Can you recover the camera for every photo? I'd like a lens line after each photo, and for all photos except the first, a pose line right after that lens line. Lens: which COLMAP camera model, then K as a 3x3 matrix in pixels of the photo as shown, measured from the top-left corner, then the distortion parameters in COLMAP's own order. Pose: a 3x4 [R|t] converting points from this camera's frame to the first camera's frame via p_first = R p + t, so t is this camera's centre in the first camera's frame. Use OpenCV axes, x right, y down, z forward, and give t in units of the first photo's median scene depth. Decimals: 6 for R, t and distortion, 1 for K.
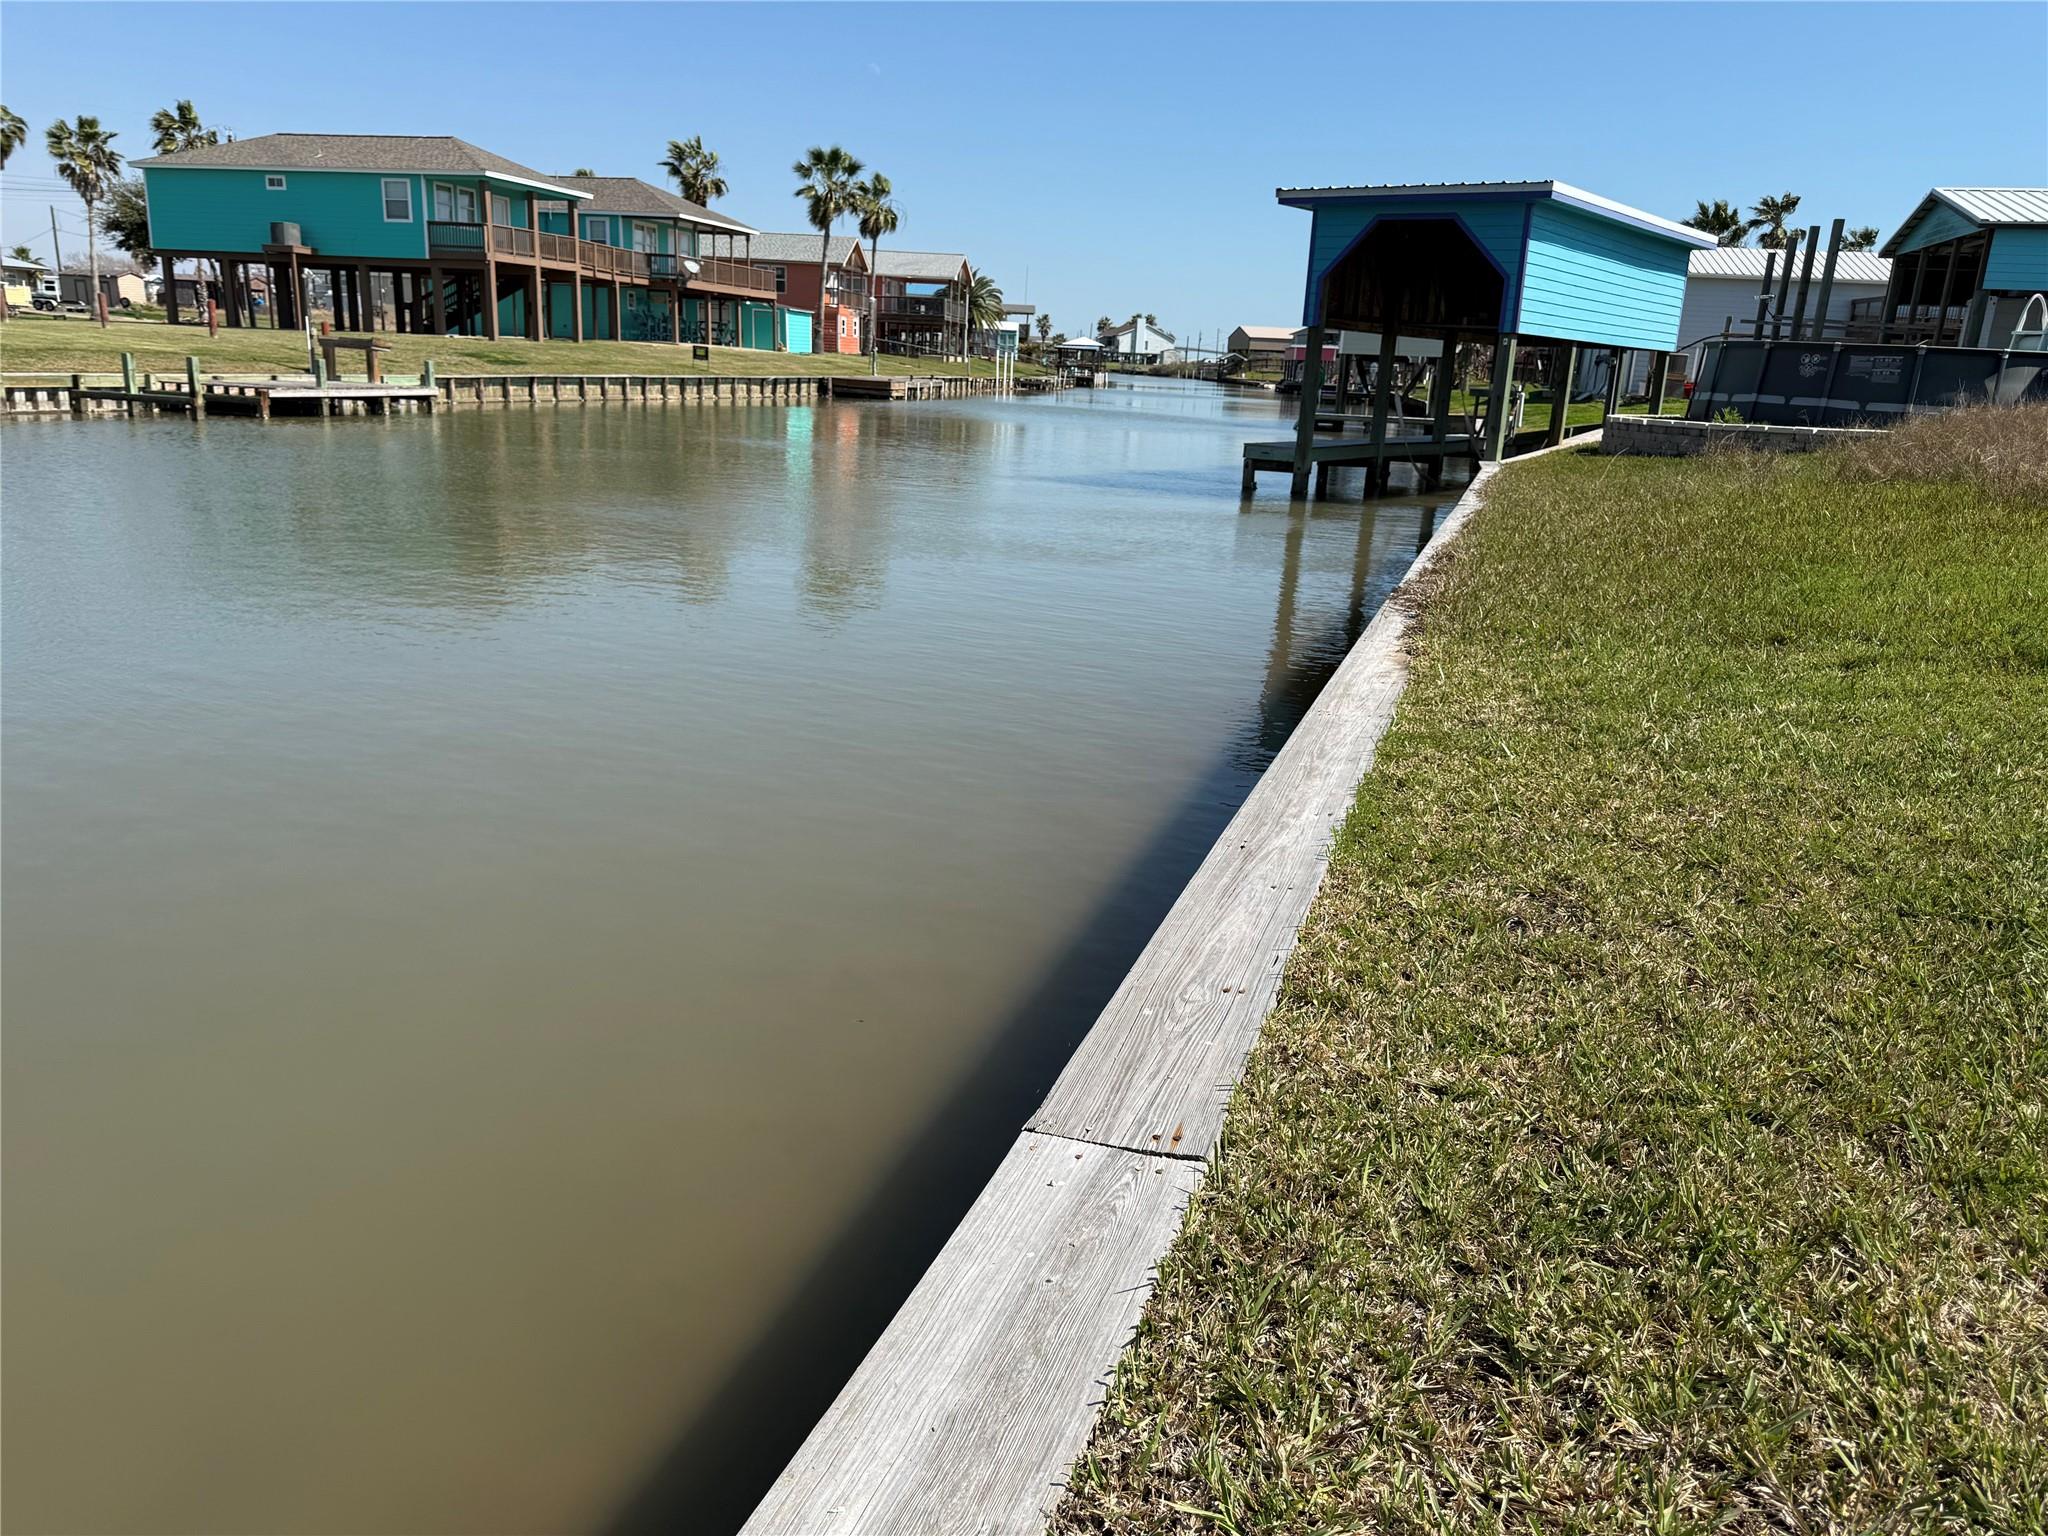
lens RADIAL K [[1445.8, 0, 1017.3], [0, 1445.8, 787.8], [0, 0, 1]] dist [0.032294, -0.042341]
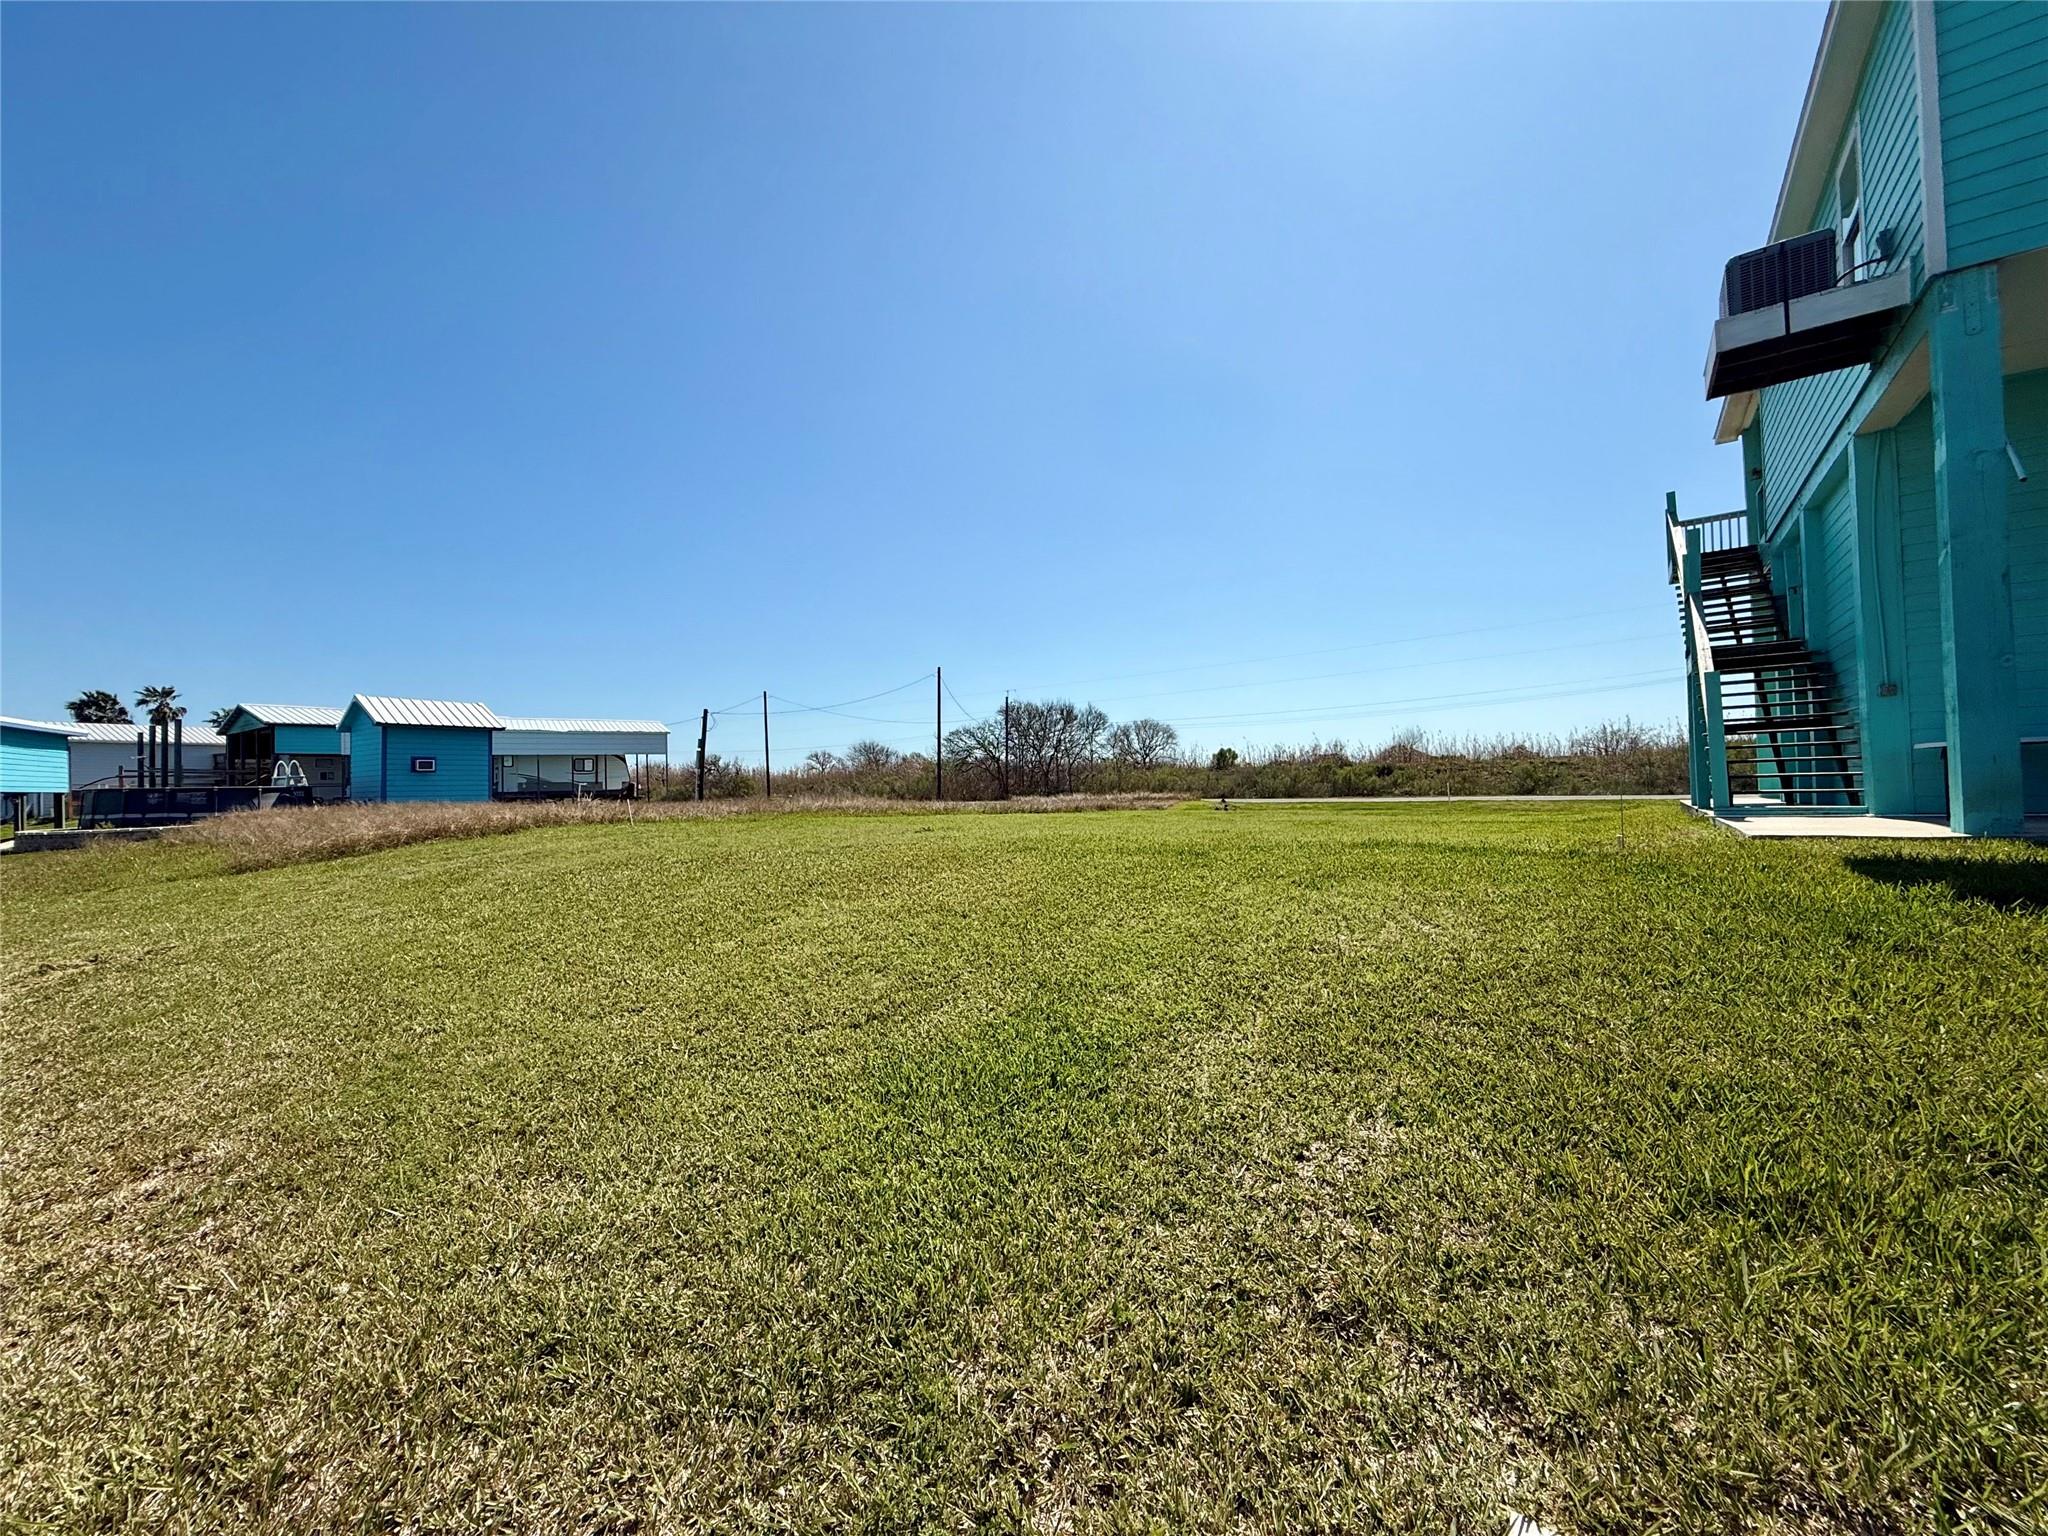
lens RADIAL K [[821.7, 0, 1024.0], [0, 821.7, 768.0], [0, 0, 1]] dist [0.001451, -0.000129]
pose [[0.313006, -0.033758, 0.949151, -0.059038], [0.304608, 0.950143, -0.066659, 0.041232], [-0.899578, 0.309983, 0.307684, -0.162738]]
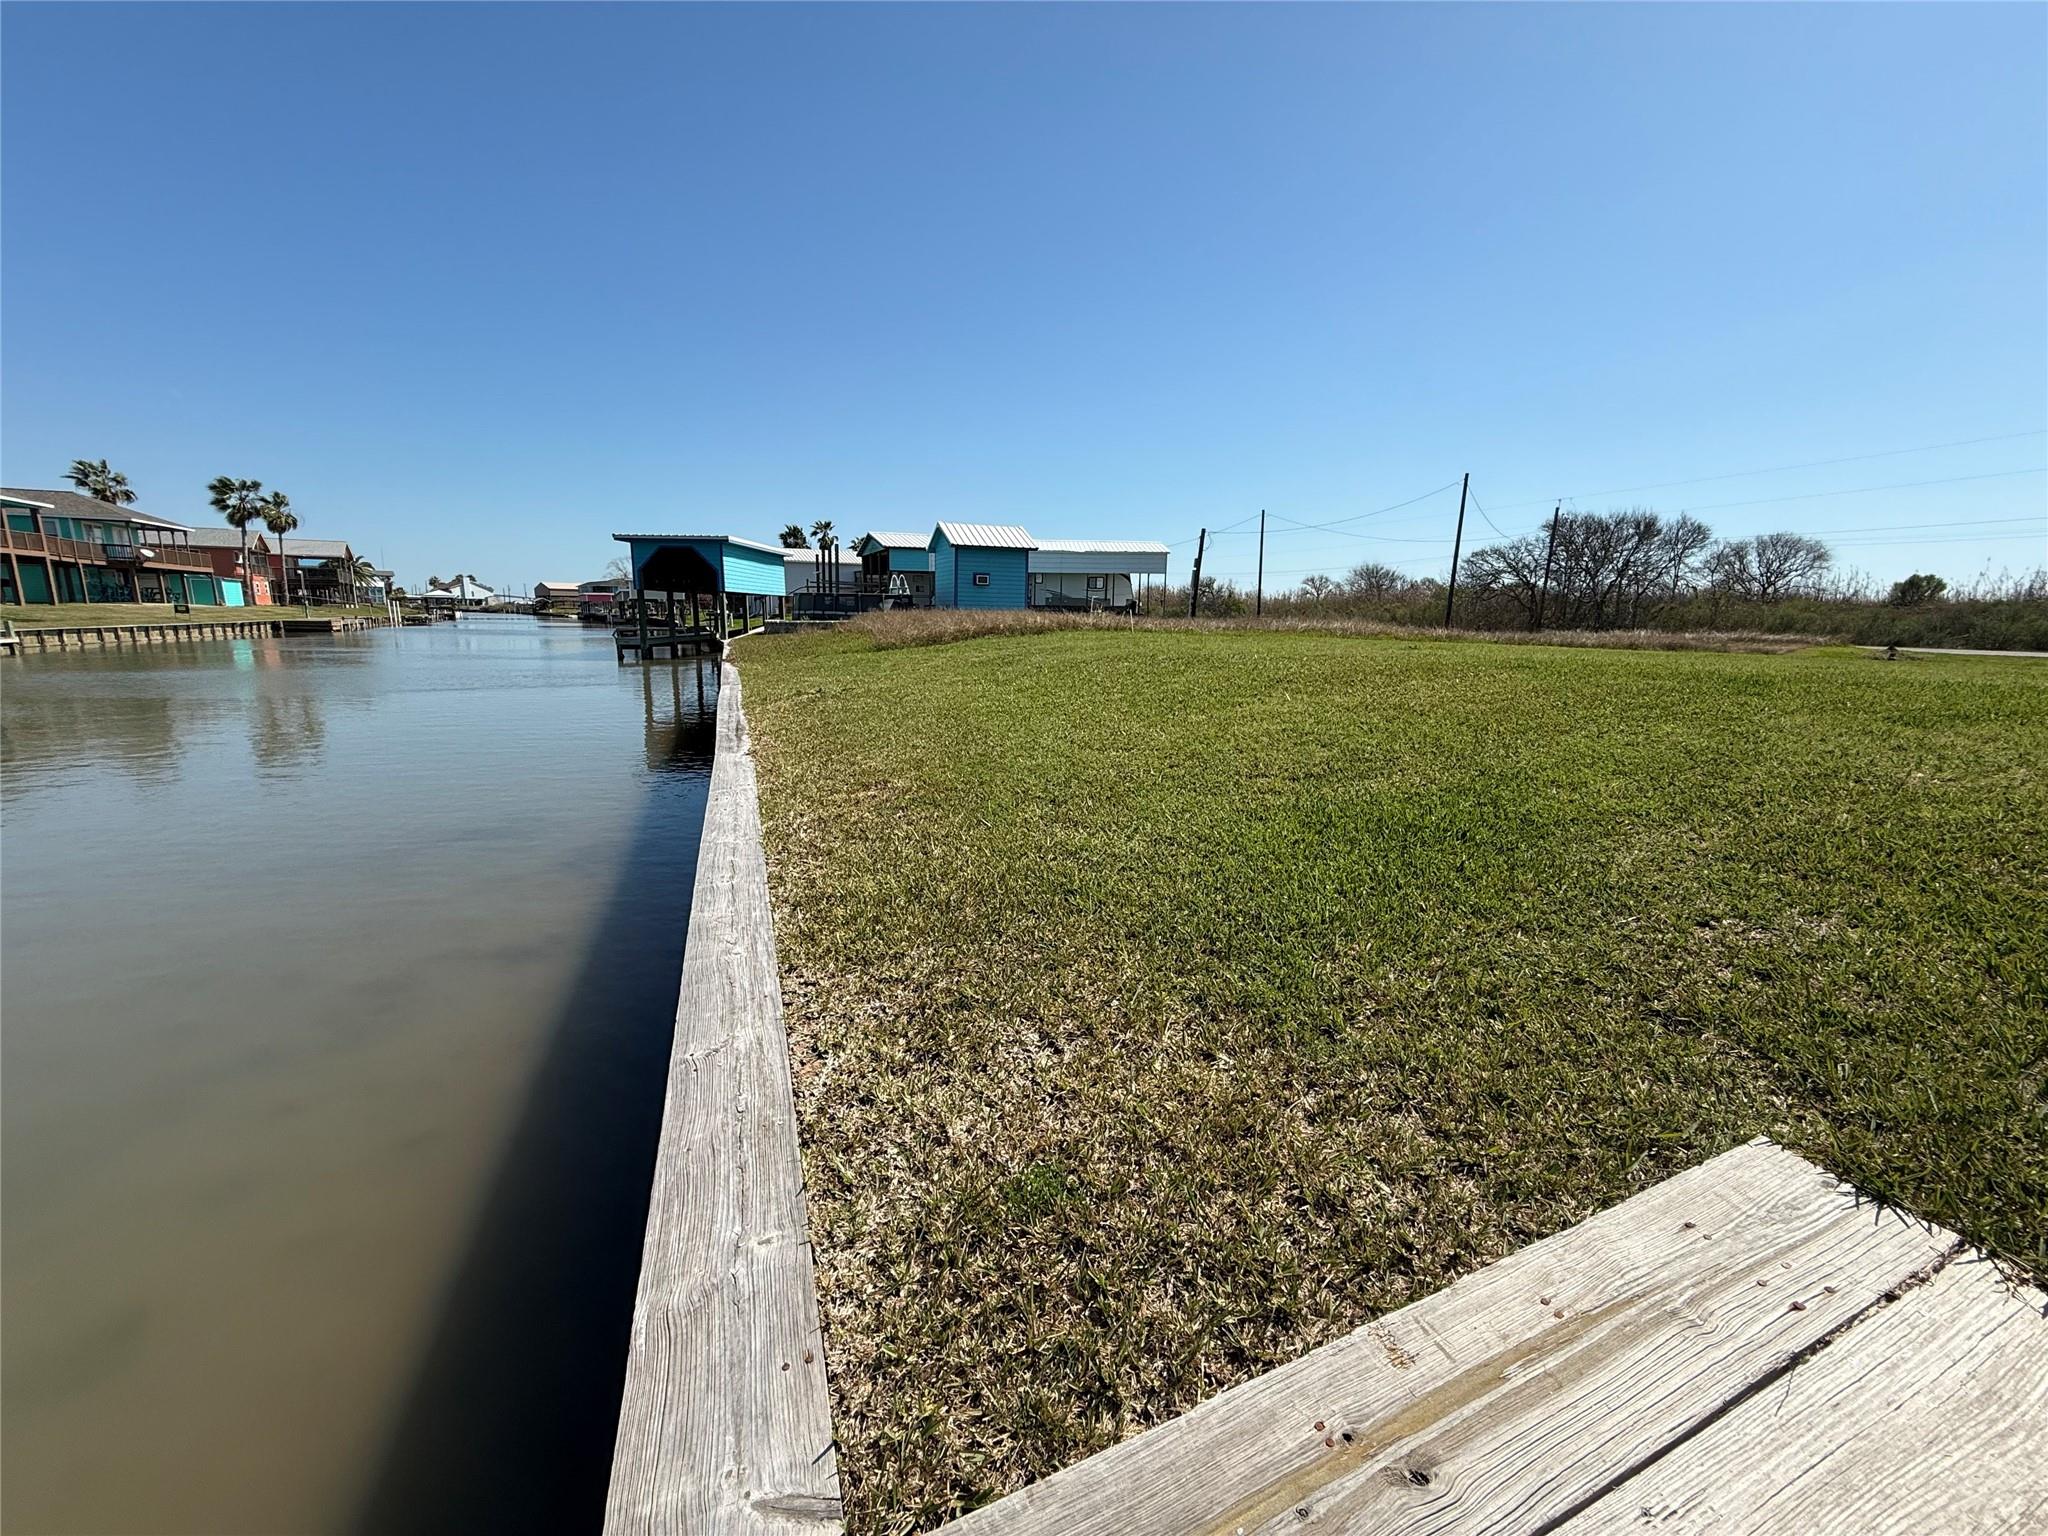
lens RADIAL K [[821.7, 0, 1024.0], [0, 821.7, 768.0], [0, 0, 1]] dist [0.001451, -0.000129]
pose [[0.780523, -0.152529, 0.606233, -0.068184], [0.200800, 0.979558, -0.012070, 0.046907], [-0.591999, 0.131153, 0.795195, -0.170571]]
